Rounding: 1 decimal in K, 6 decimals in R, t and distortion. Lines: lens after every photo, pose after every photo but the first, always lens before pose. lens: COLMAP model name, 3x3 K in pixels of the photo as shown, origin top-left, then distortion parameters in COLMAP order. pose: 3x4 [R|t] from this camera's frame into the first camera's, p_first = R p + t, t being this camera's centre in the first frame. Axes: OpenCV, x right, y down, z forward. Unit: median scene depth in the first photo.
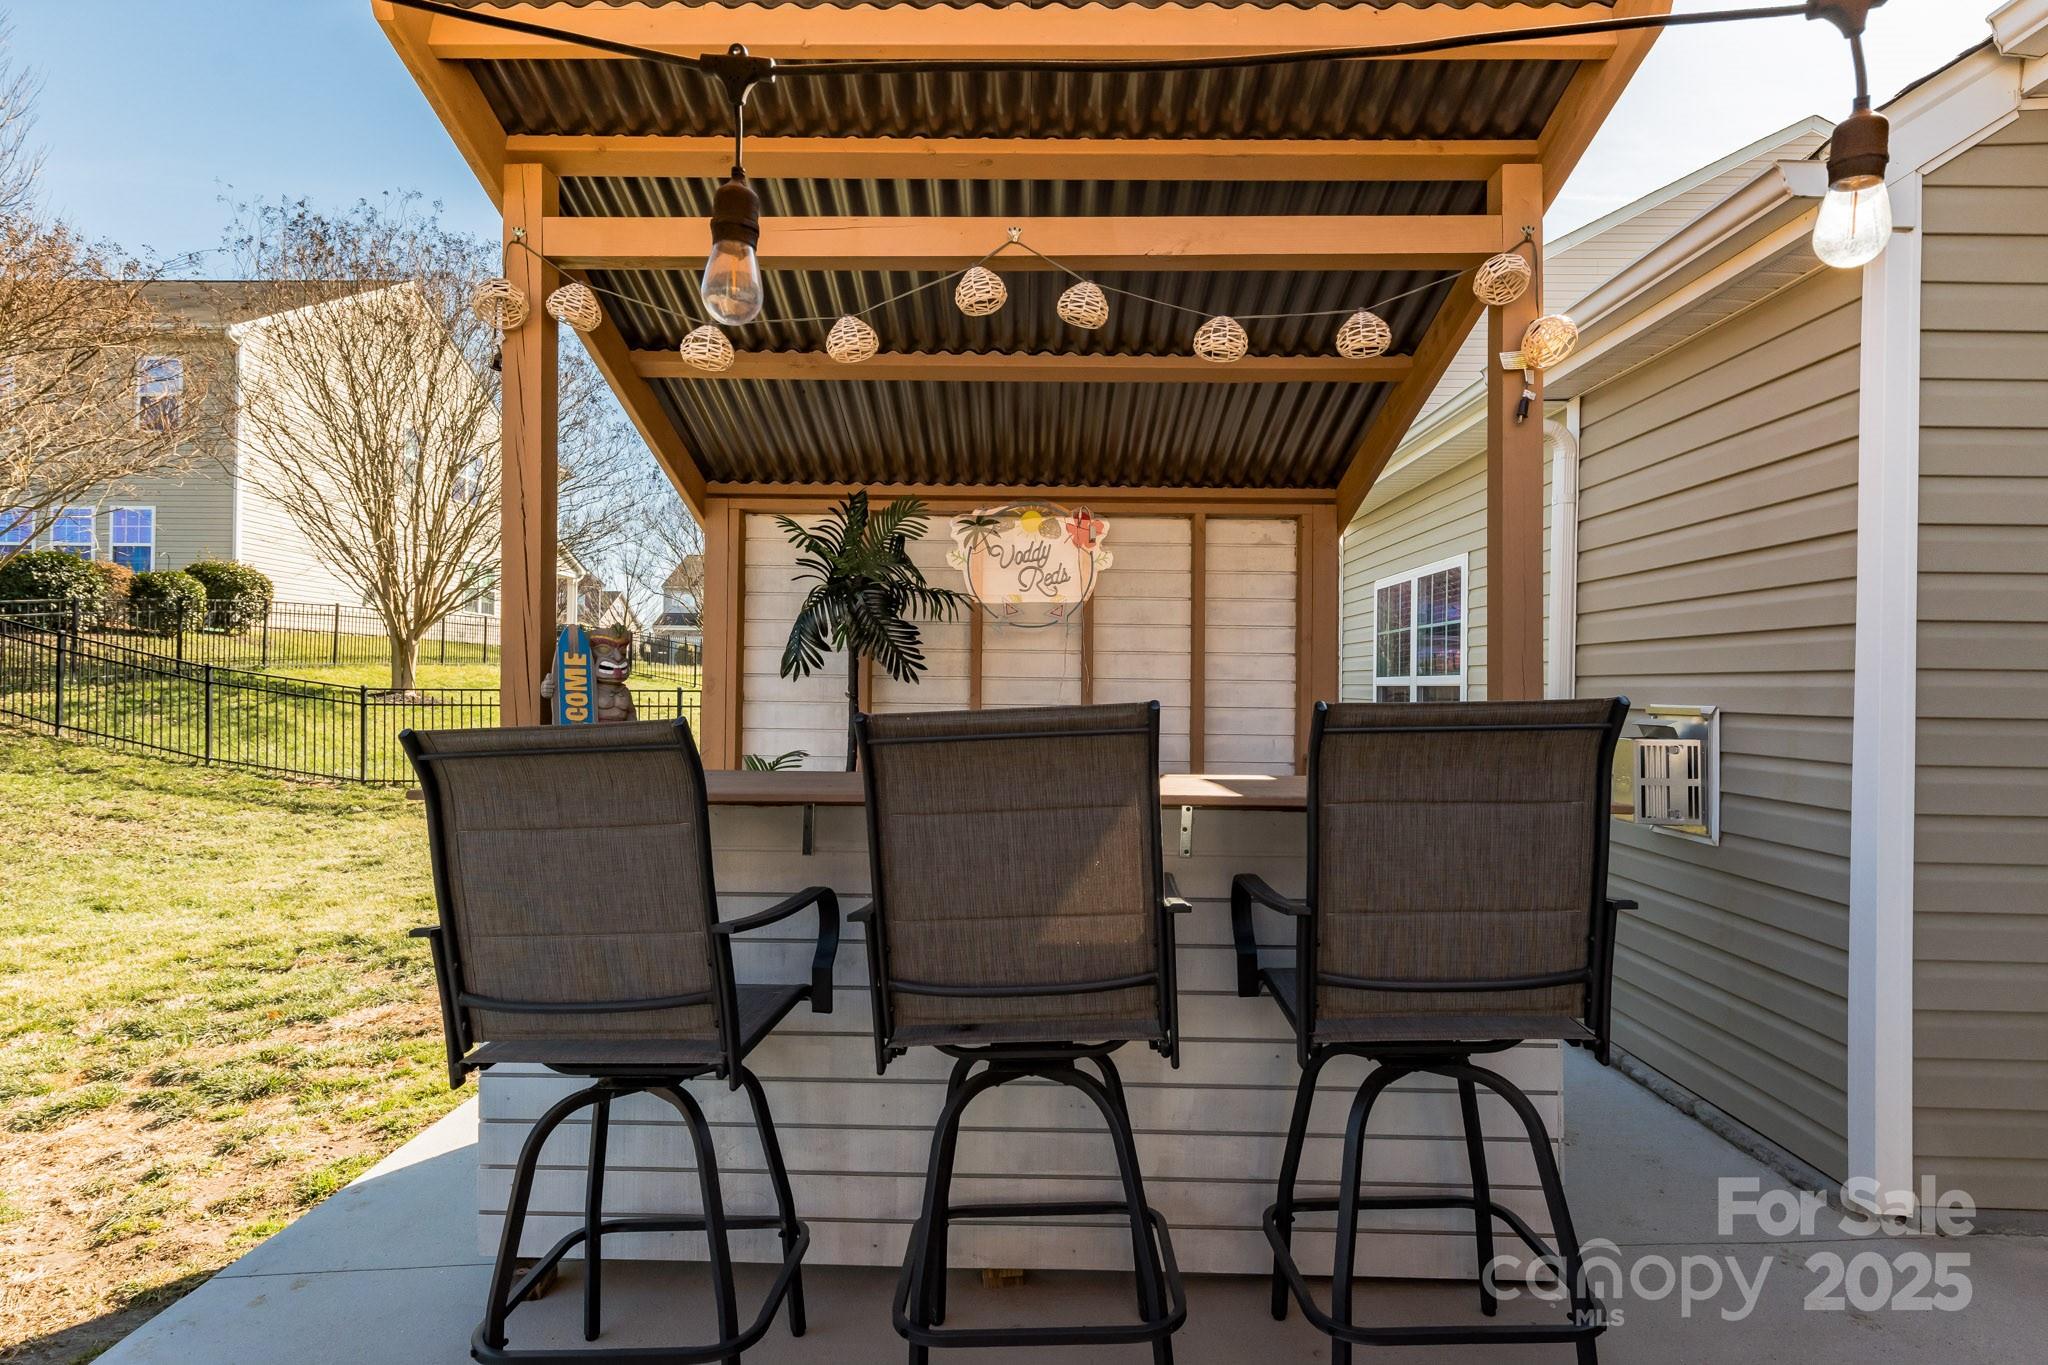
lens RADIAL K [[1106.8, 0, 1018.9], [0, 1106.8, 684.0], [0, 0, 1]] dist [-0.005263, -0.000469]
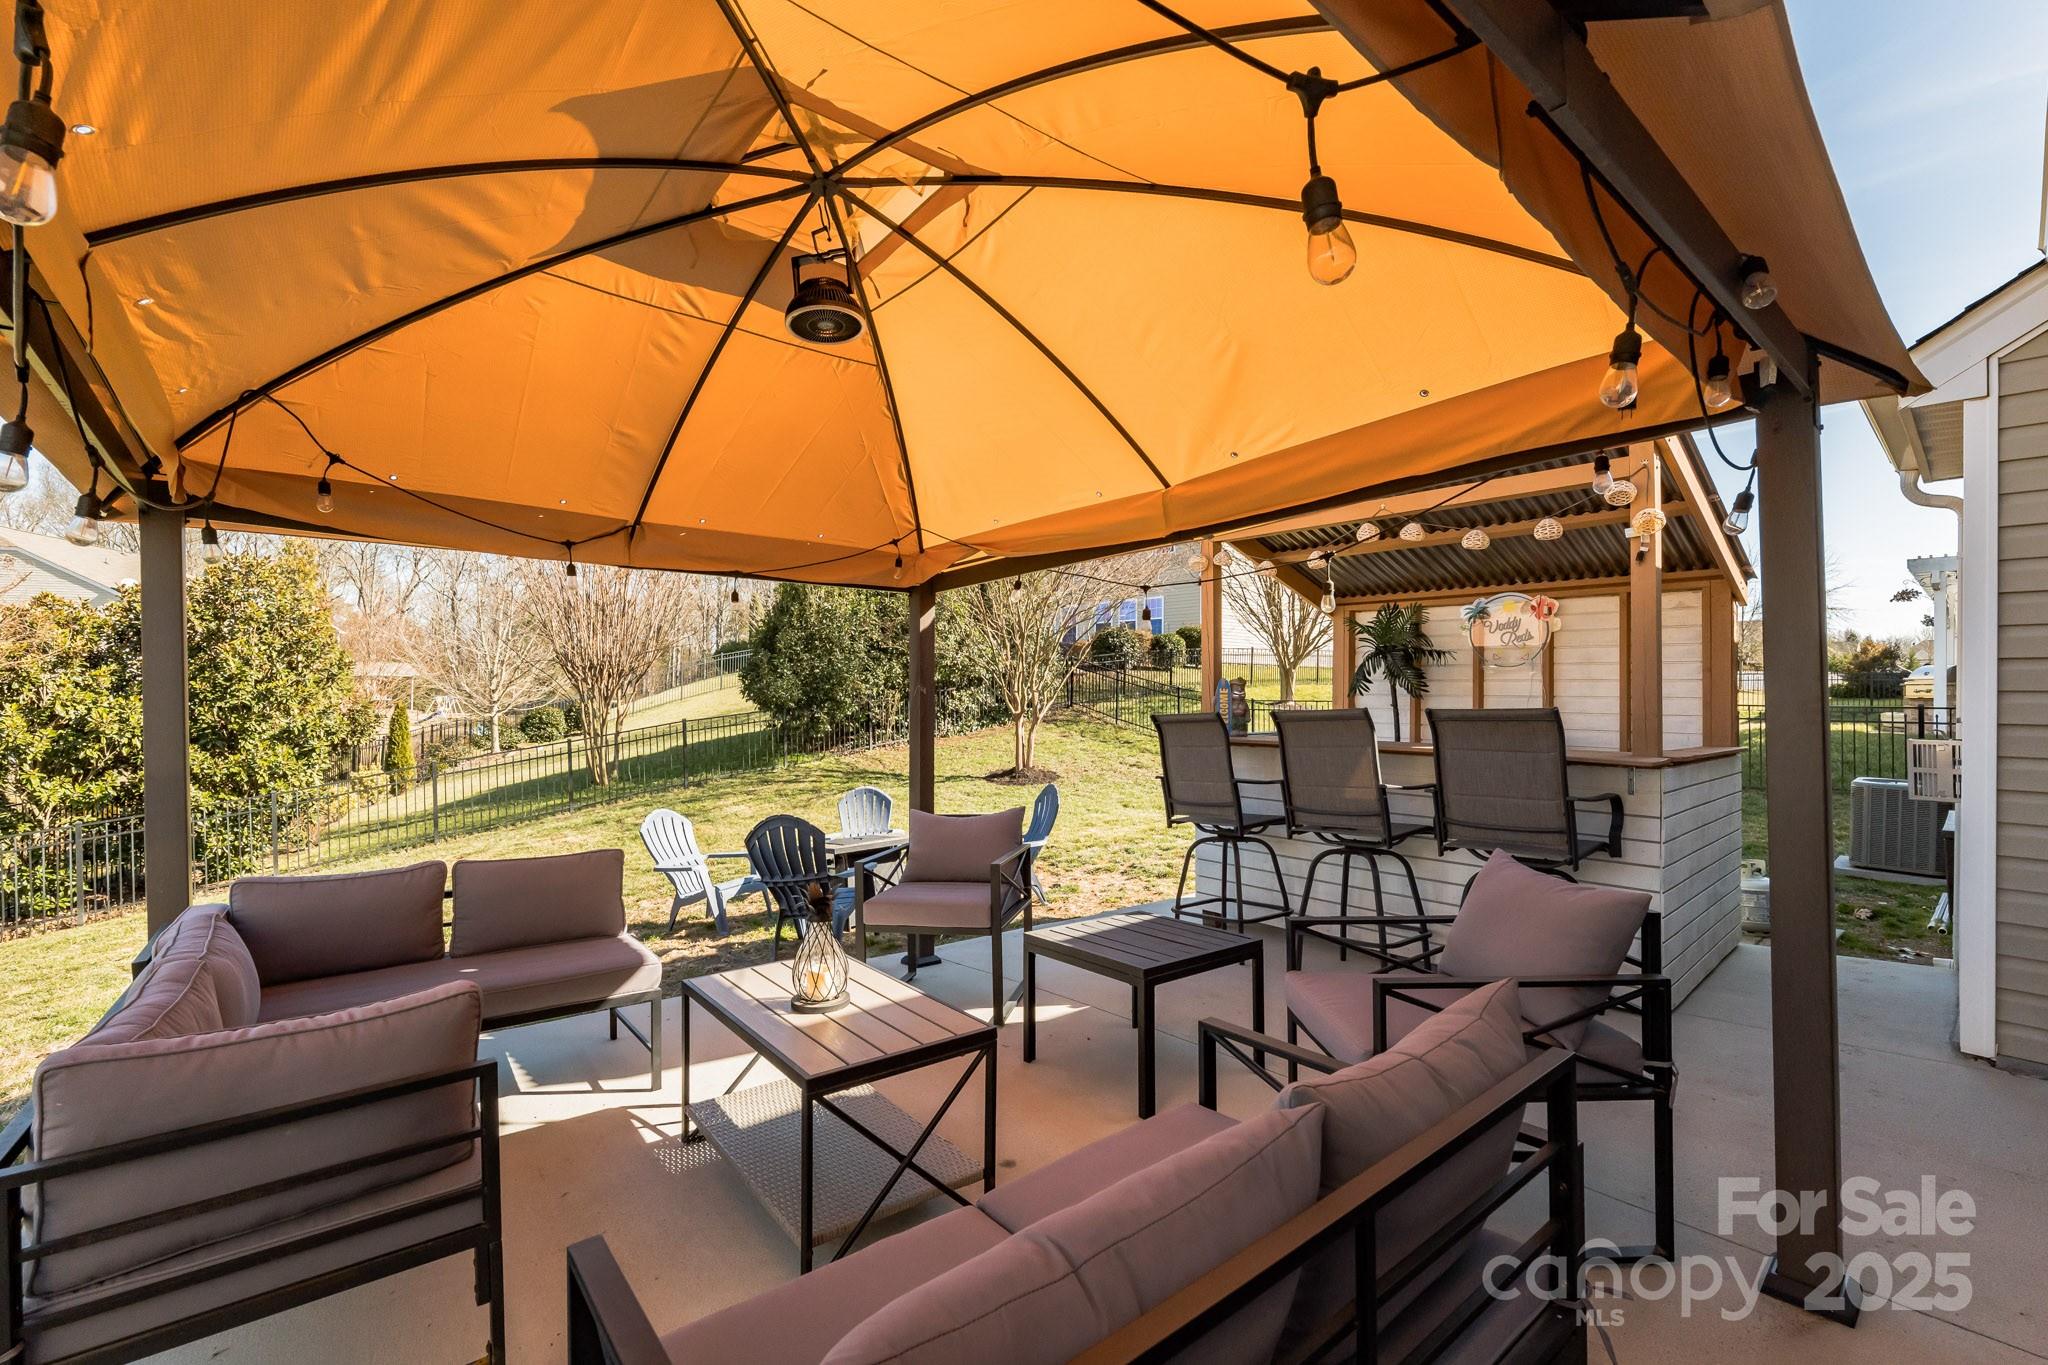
lens RADIAL K [[882.6, 0, 1015.5], [0, 882.6, 691.6], [0, 0, 1]] dist [0.000434, 0.000023]
pose [[0.660545, -0.005915, -0.750763, 0.526981], [0.002412, 0.999981, -0.005757, -0.005967], [0.750782, 0.001993, 0.660547, -0.481773]]
